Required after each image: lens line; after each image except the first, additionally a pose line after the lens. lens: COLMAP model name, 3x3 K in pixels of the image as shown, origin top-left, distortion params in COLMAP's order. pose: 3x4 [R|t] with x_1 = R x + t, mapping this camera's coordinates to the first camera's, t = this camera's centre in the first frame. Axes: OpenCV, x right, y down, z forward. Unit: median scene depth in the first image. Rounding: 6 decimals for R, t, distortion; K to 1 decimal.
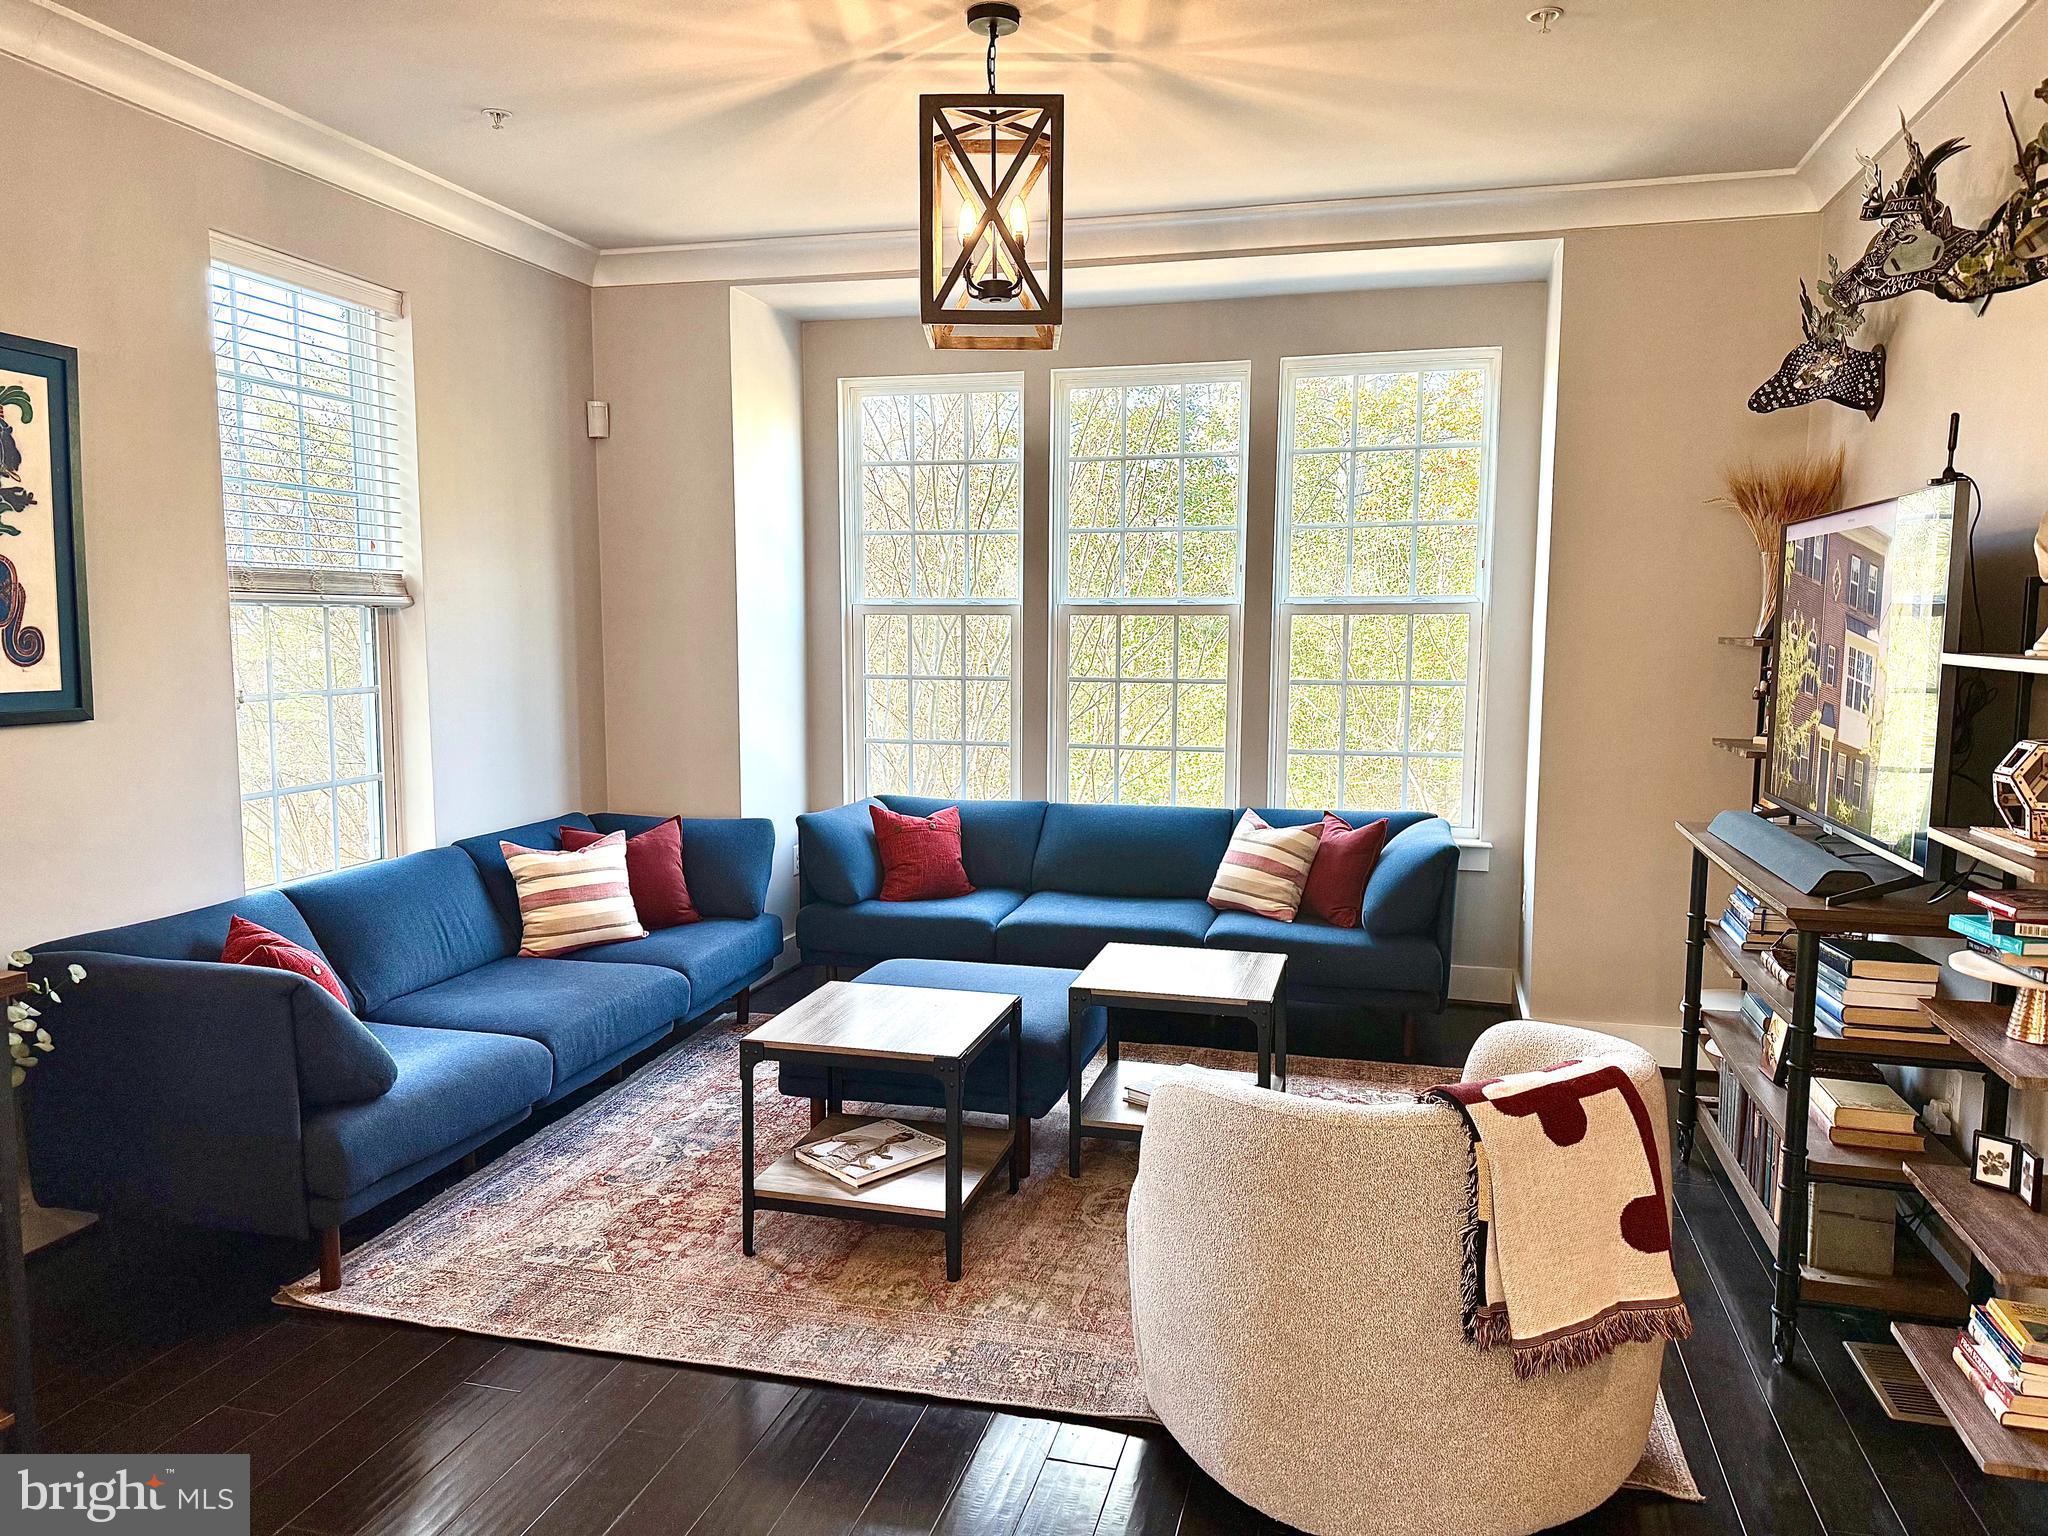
lens RADIAL K [[1452.9, 0, 1022.3], [0, 1452.9, 769.3], [0, 0, 1]] dist [0.066726, -0.055042]
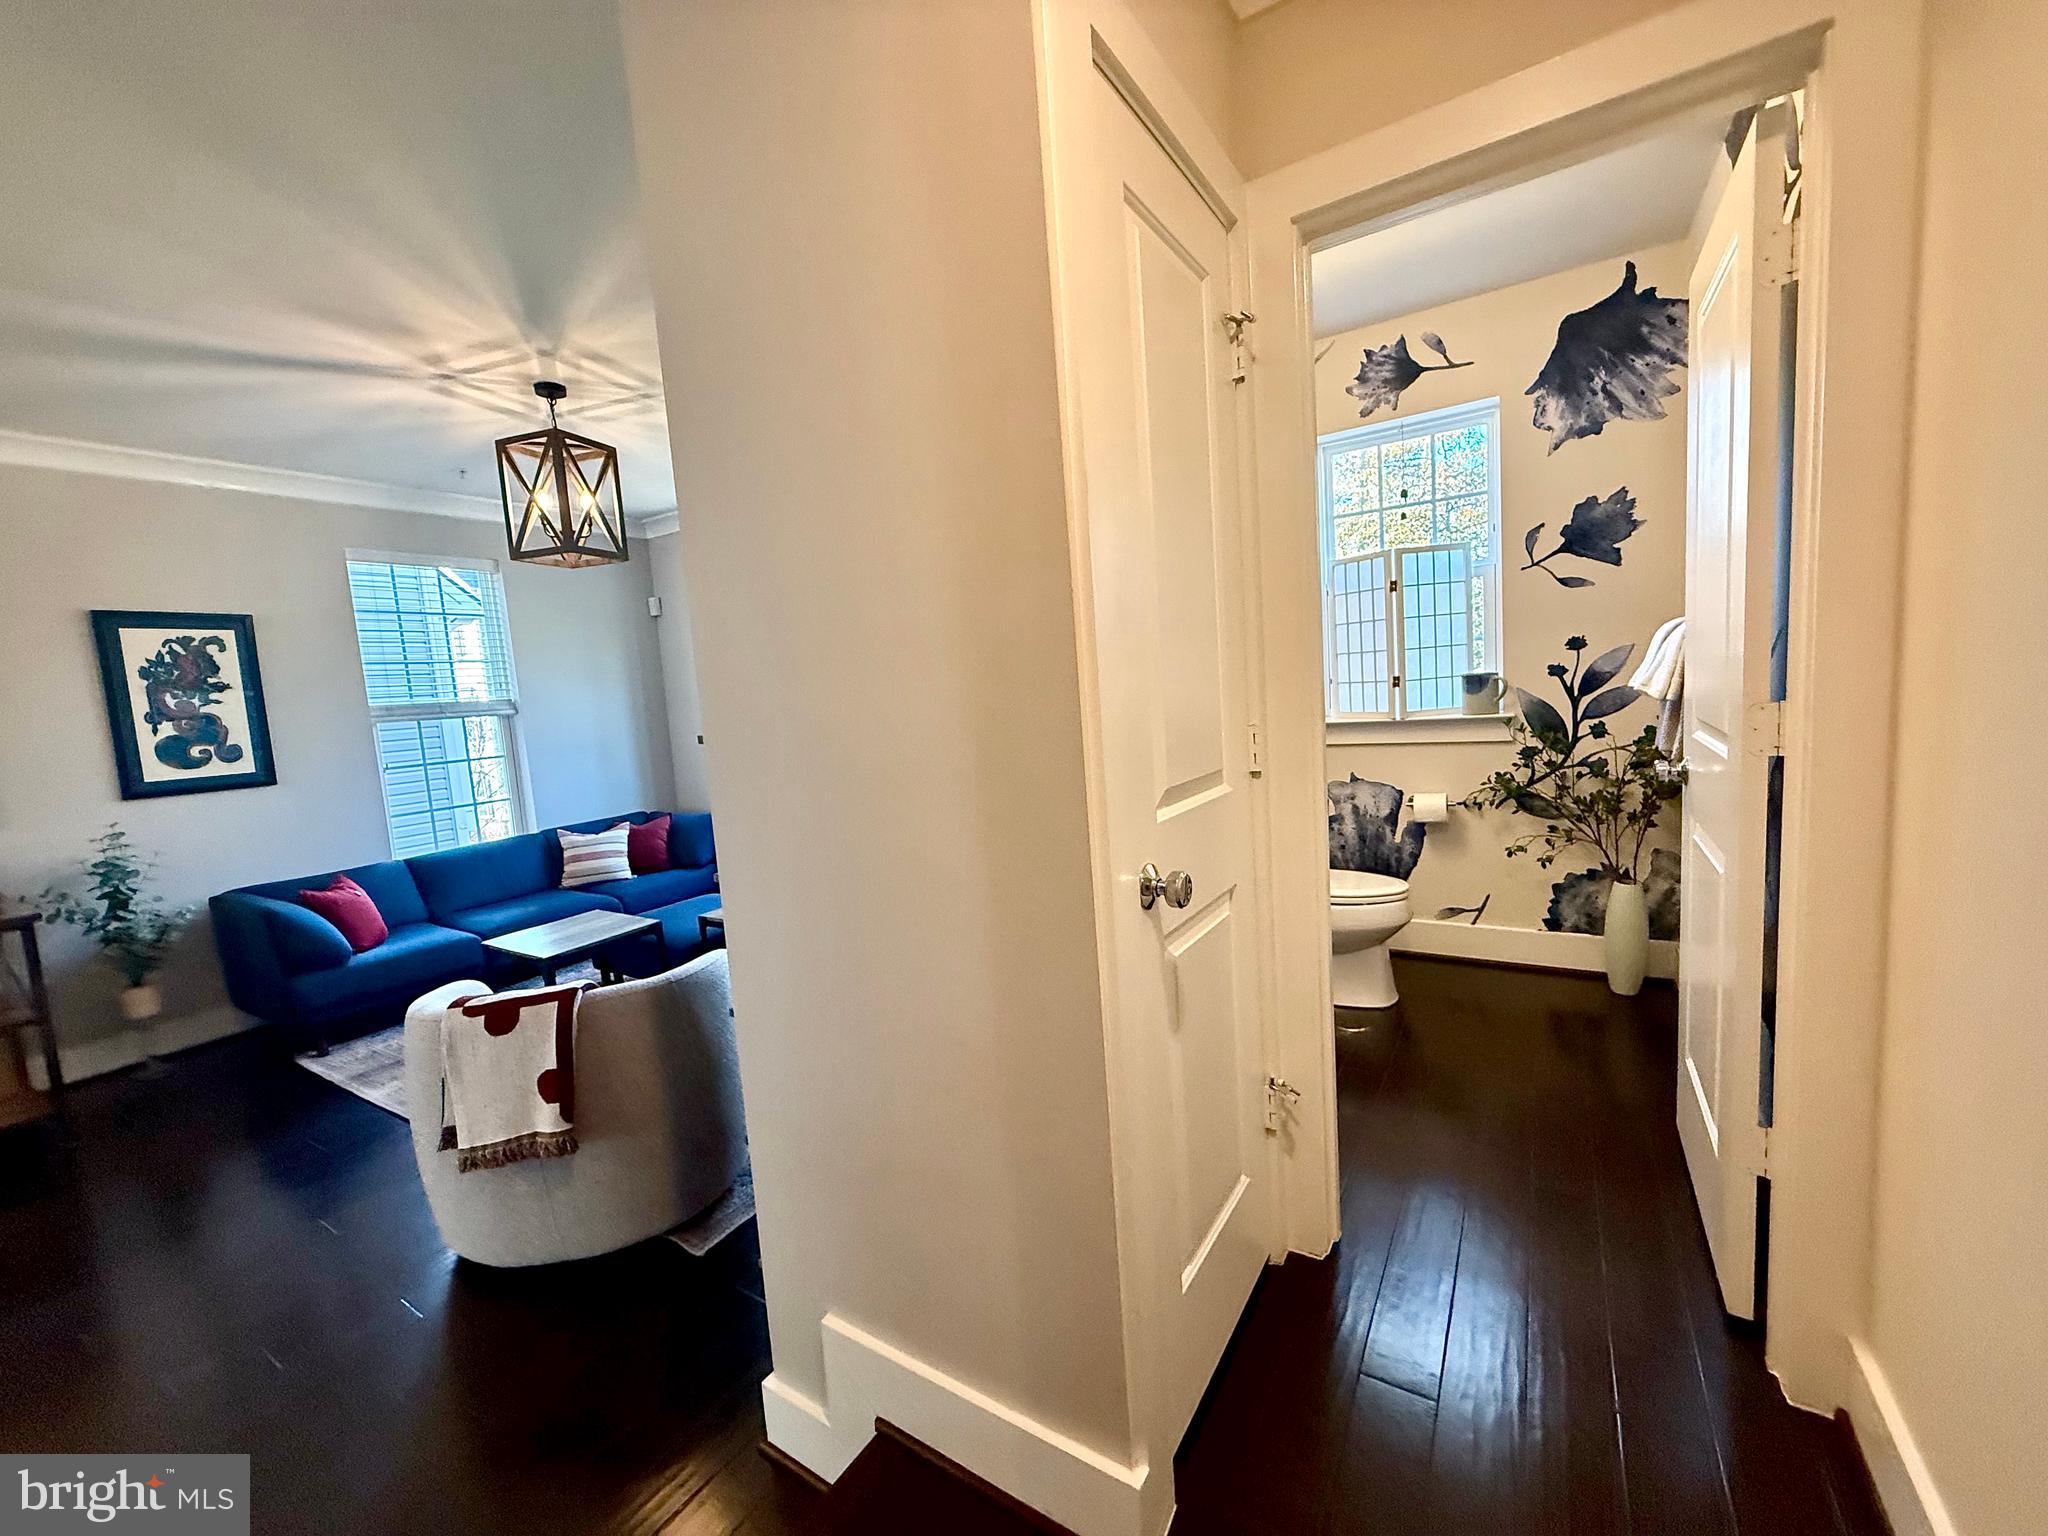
lens RADIAL K [[814.3, 0, 1030.8], [0, 814.3, 765.2], [0, 0, 1]] dist [-0.004118, 0.001926]
pose [[0.955094, -0.038924, -0.293735, 0.803461], [0.040892, 0.999163, 0.000557, -0.017778], [0.293467, -0.012544, 0.955887, 0.194582]]
